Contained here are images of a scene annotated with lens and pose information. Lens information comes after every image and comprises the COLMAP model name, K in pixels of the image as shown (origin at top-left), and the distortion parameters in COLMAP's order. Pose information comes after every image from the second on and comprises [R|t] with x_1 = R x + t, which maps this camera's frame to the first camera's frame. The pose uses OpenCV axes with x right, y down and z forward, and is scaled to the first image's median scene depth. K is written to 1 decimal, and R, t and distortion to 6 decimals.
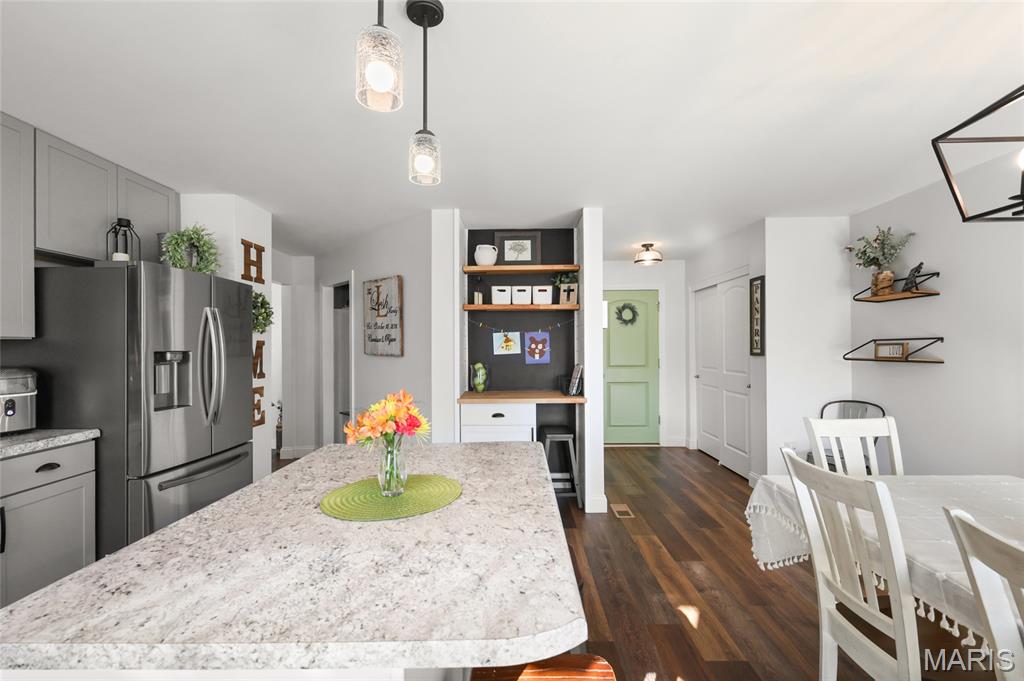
lens RADIAL K [[447.3, 0, 513.9], [0, 447.3, 343.4], [0, 0, 1]] dist [0.004782, -0.001546]
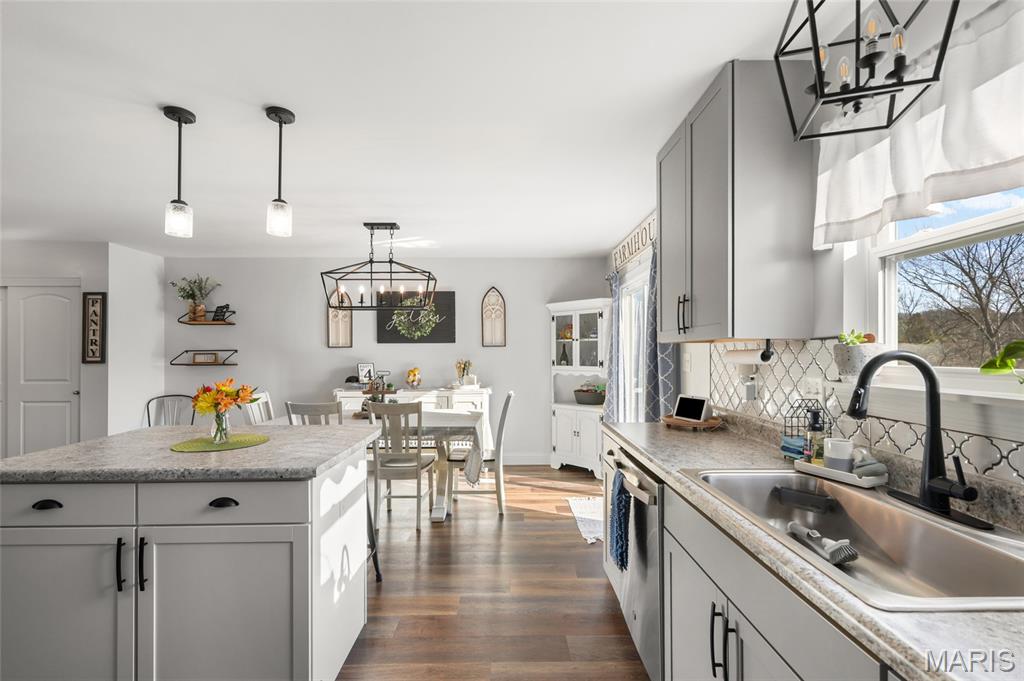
lens RADIAL K [[447.3, 0, 516.0], [0, 447.3, 352.5], [0, 0, 1]] dist [0.004782, -0.001546]
pose [[-0.030046, 0.011046, 0.999487, -0.599861], [-0.007642, 0.999907, -0.011280, 0.005582], [-0.999519, -0.007977, -0.029959, -0.007605]]
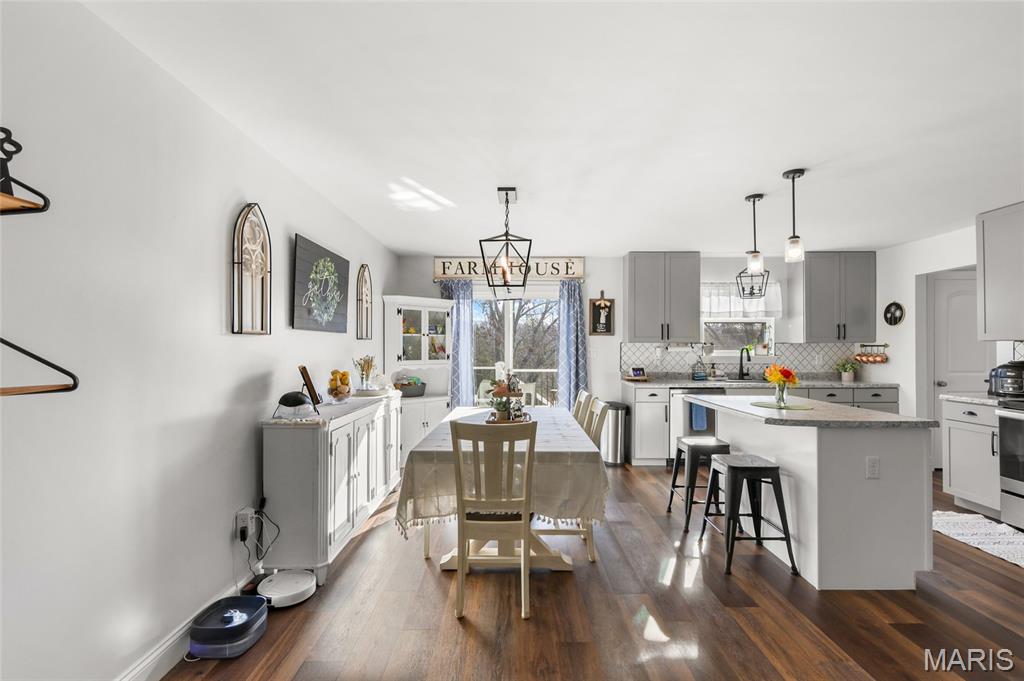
lens RADIAL K [[447.3, 0, 515.8], [0, 447.3, 344.3], [0, 0, 1]] dist [0.004782, -0.001546]
pose [[-0.999773, 0.009645, -0.019010, 0.379631], [0.009947, 0.999825, -0.015863, 0.005357], [0.018853, -0.016049, -0.999693, 1.064216]]
